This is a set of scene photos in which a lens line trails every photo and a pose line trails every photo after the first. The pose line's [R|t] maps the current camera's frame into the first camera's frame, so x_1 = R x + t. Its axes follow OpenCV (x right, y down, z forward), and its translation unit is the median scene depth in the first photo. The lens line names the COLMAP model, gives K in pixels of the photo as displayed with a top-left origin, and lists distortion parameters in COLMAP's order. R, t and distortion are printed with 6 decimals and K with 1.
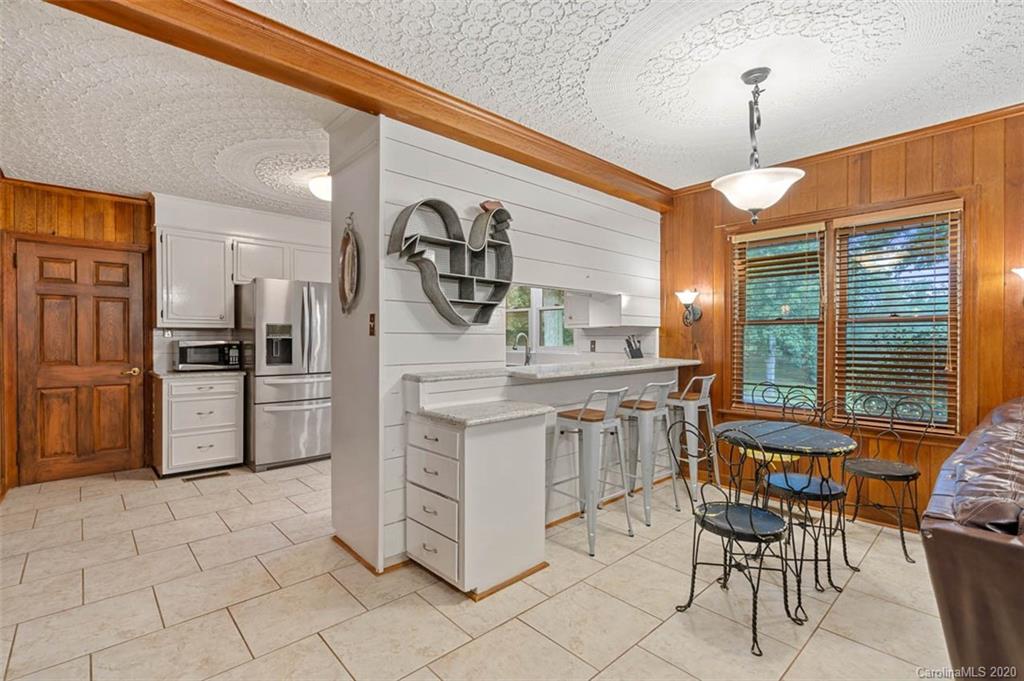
lens RADIAL K [[472.6, 0, 518.7], [0, 472.6, 338.7], [0, 0, 1]] dist [0.001135, 0.000340]
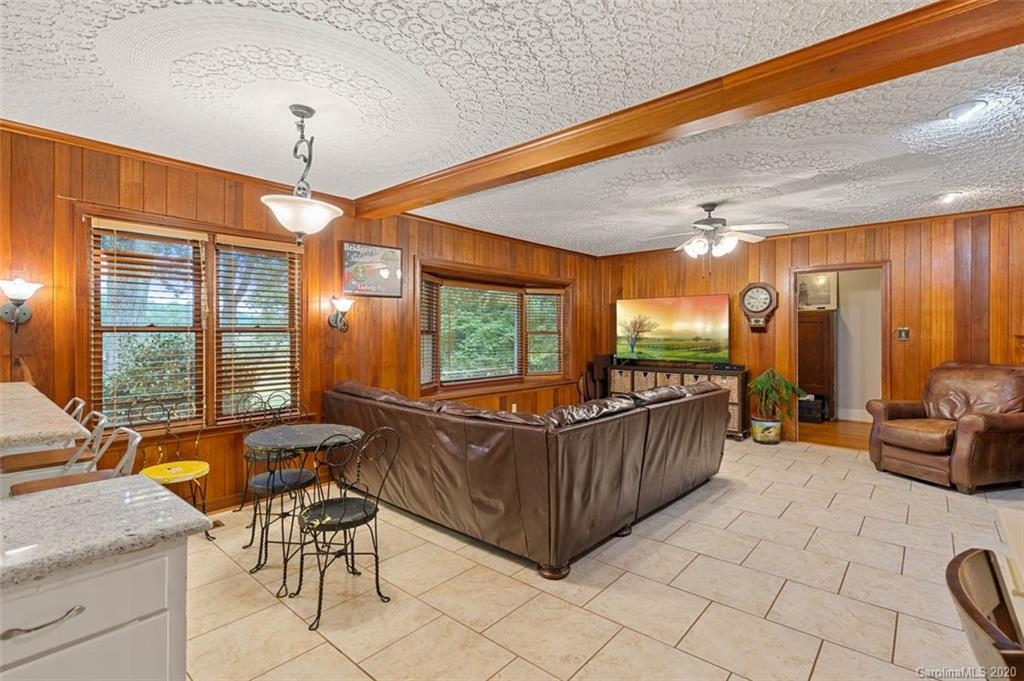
lens RADIAL K [[472.6, 0, 510.5], [0, 472.6, 330.3], [0, 0, 1]] dist [0.001135, 0.000340]
pose [[-0.099504, 0.005950, 0.995019, -0.350123], [-0.000433, 0.999982, -0.006023, -0.023585], [-0.995037, -0.001030, -0.099500, 0.348595]]
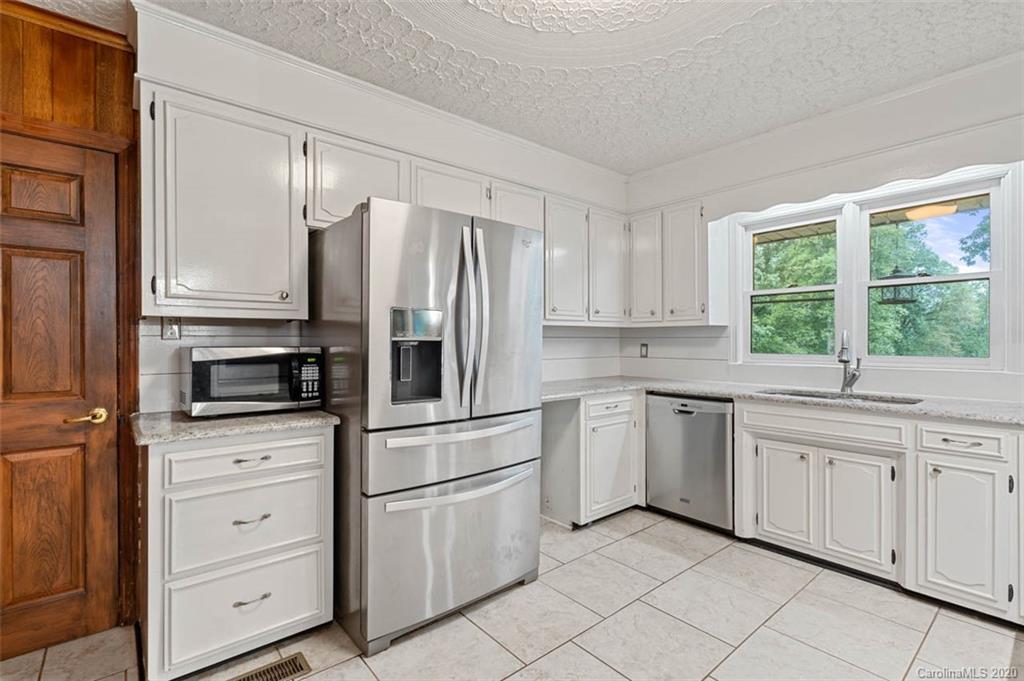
lens RADIAL K [[472.6, 0, 521.8], [0, 472.6, 339.1], [0, 0, 1]] dist [0.001135, 0.000340]
pose [[0.999213, -0.002091, -0.039601, -0.399610], [0.001903, 0.999987, -0.004790, -0.000405], [0.039610, 0.004711, 0.999204, 0.579041]]
